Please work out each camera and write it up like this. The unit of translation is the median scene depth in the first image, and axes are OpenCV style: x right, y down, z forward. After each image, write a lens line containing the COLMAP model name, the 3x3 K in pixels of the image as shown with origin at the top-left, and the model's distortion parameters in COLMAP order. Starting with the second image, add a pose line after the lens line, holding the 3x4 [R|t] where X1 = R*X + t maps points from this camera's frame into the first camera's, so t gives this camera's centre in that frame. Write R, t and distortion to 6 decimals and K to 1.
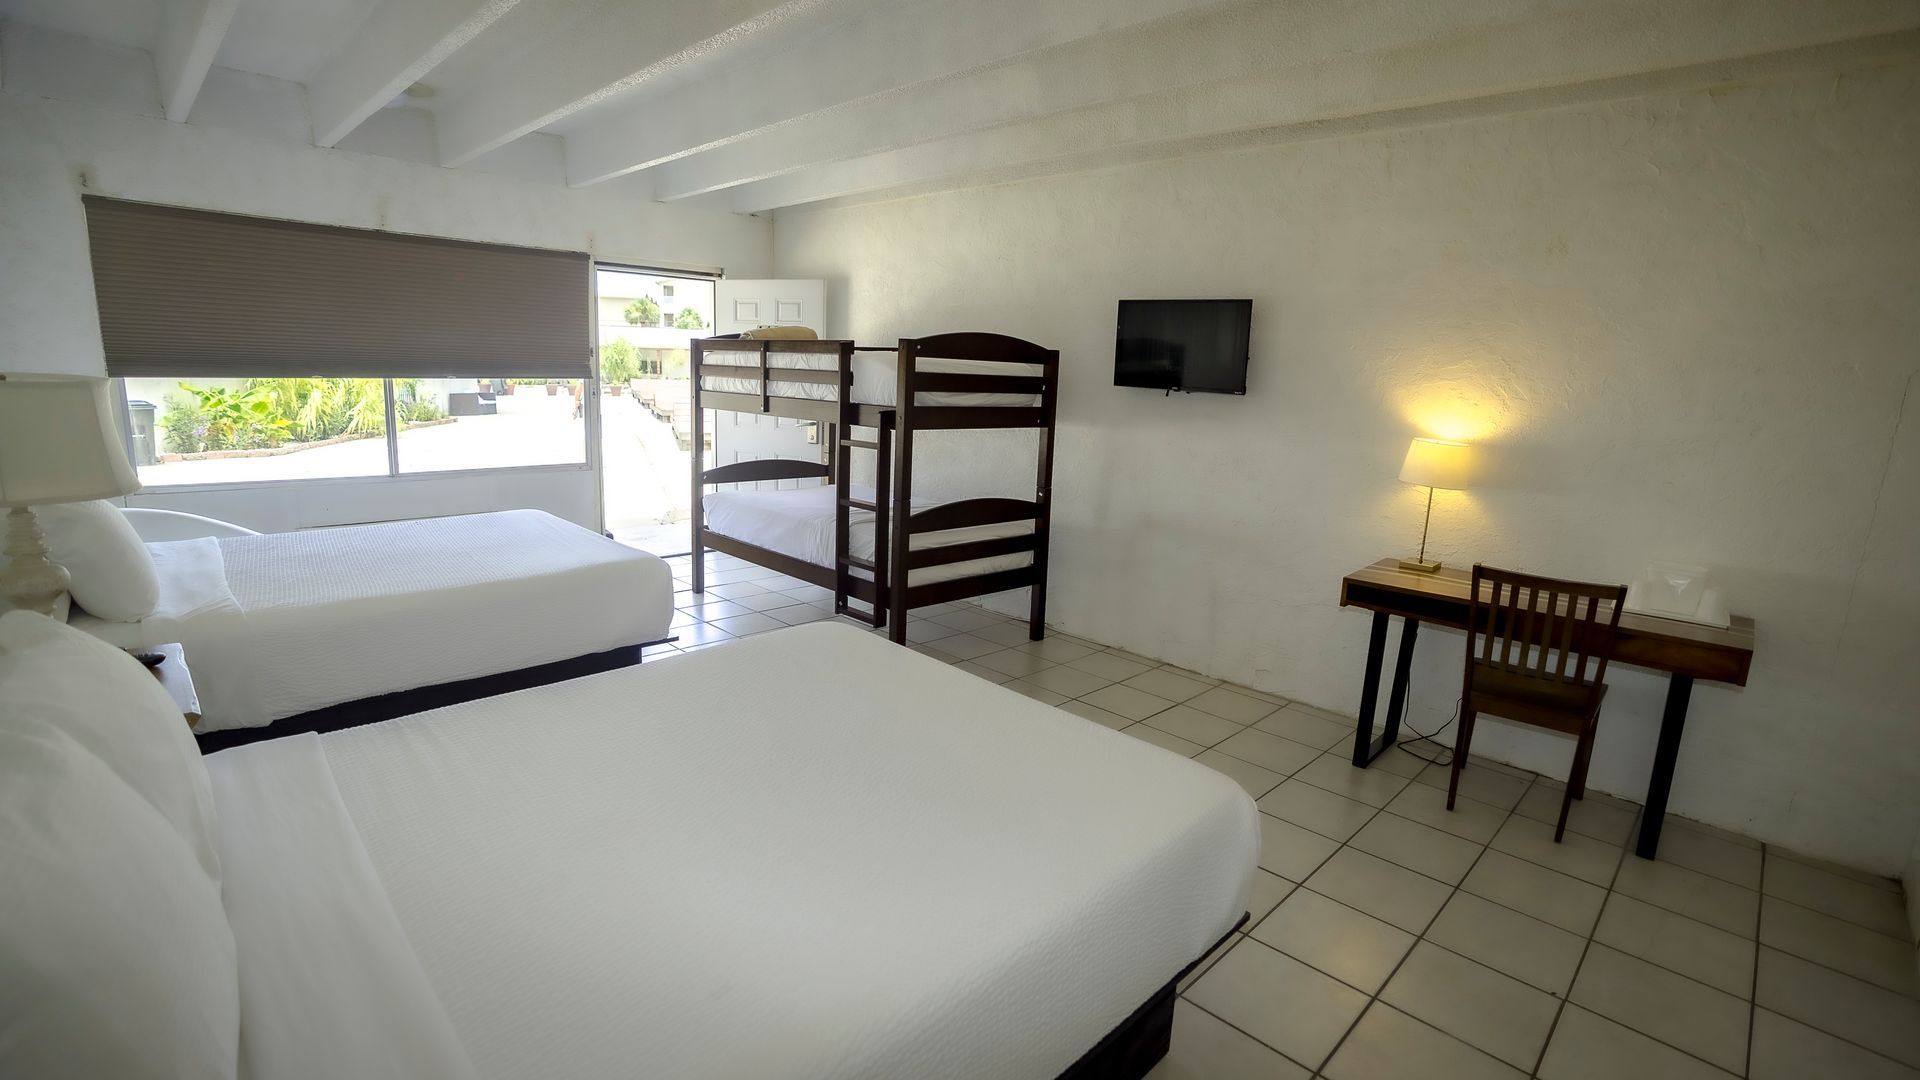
lens RADIAL K [[889.8, 0, 960.0], [0, 889.8, 540.0], [0, 0, 1]] dist [-0.065754, 0.027192]
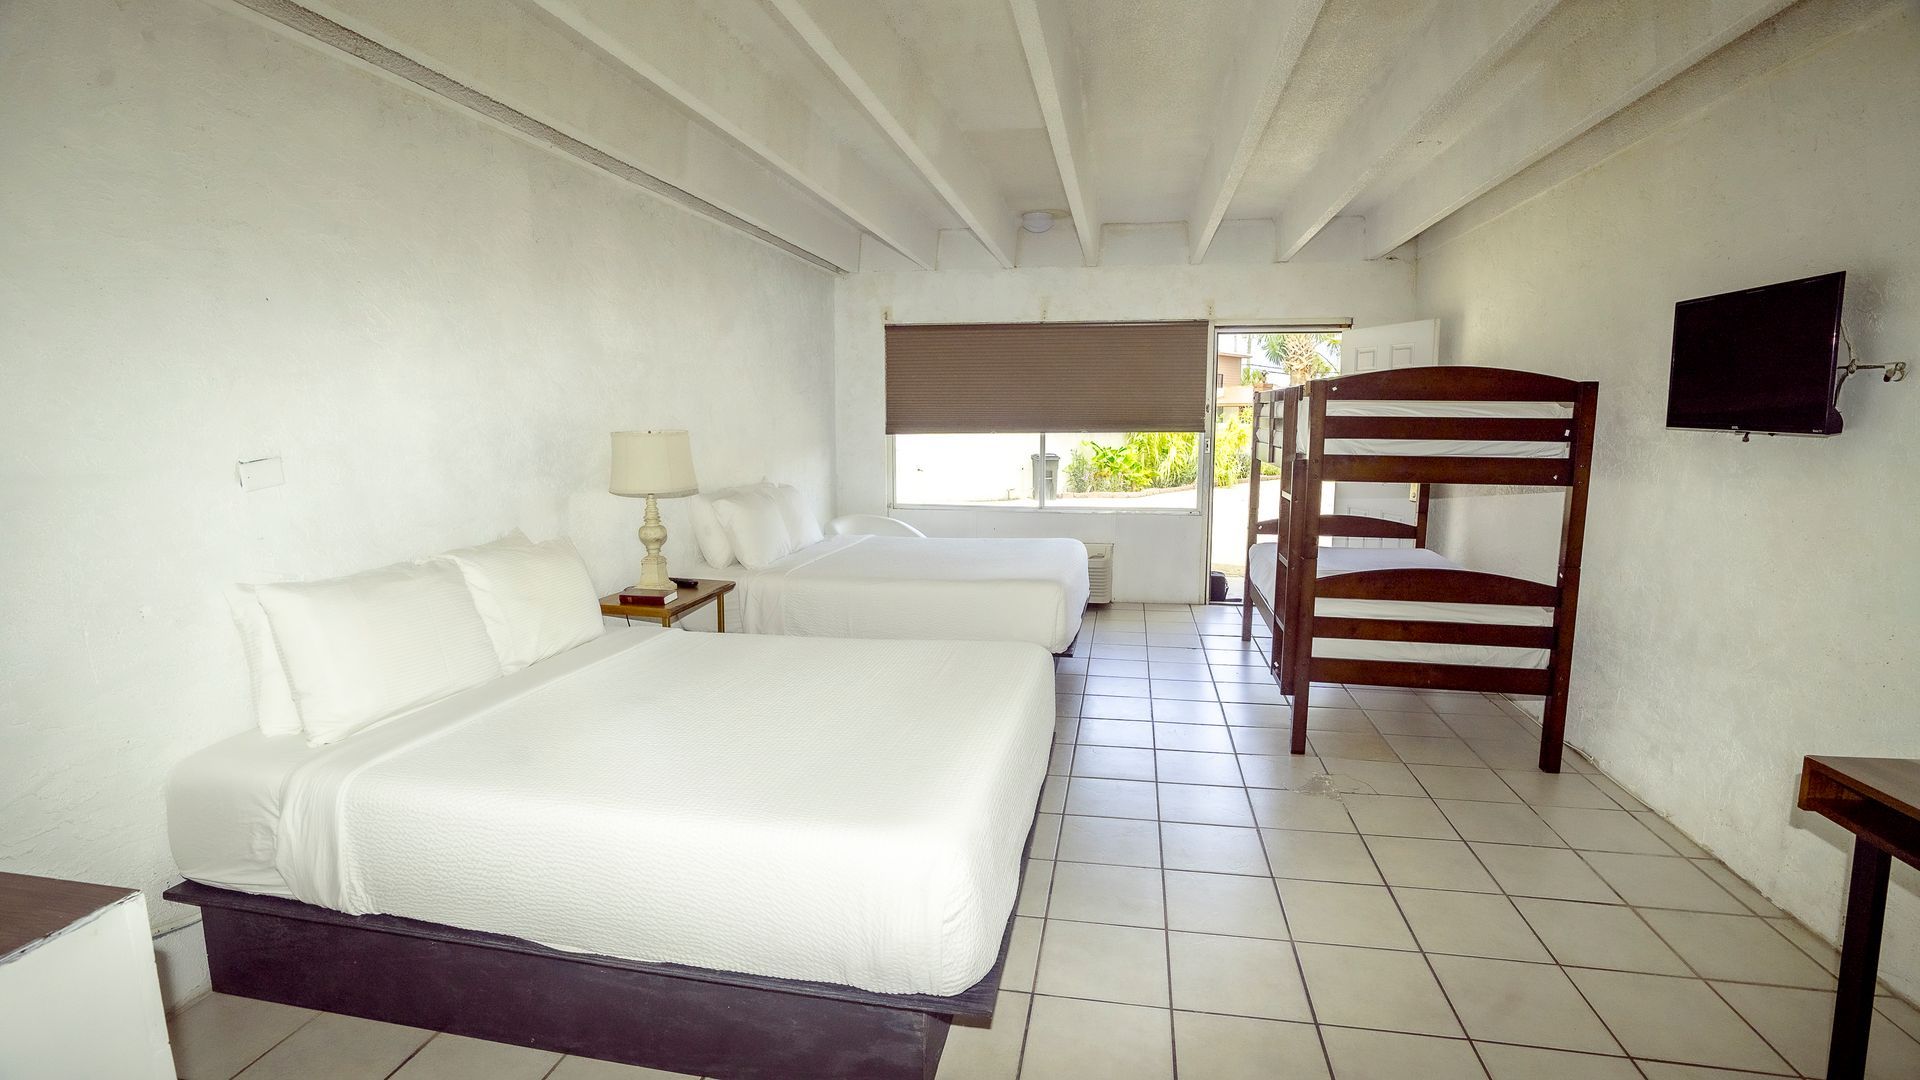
lens RADIAL K [[869.0, 0, 957.0], [0, 869.0, 542.2], [0, 0, 1]] dist [-0.070905, 0.026591]
pose [[0.563513, 0.079821, -0.822242, 0.377998], [-0.130689, 0.991401, 0.006677, -0.017414], [0.815704, 0.103695, 0.569099, 0.180070]]
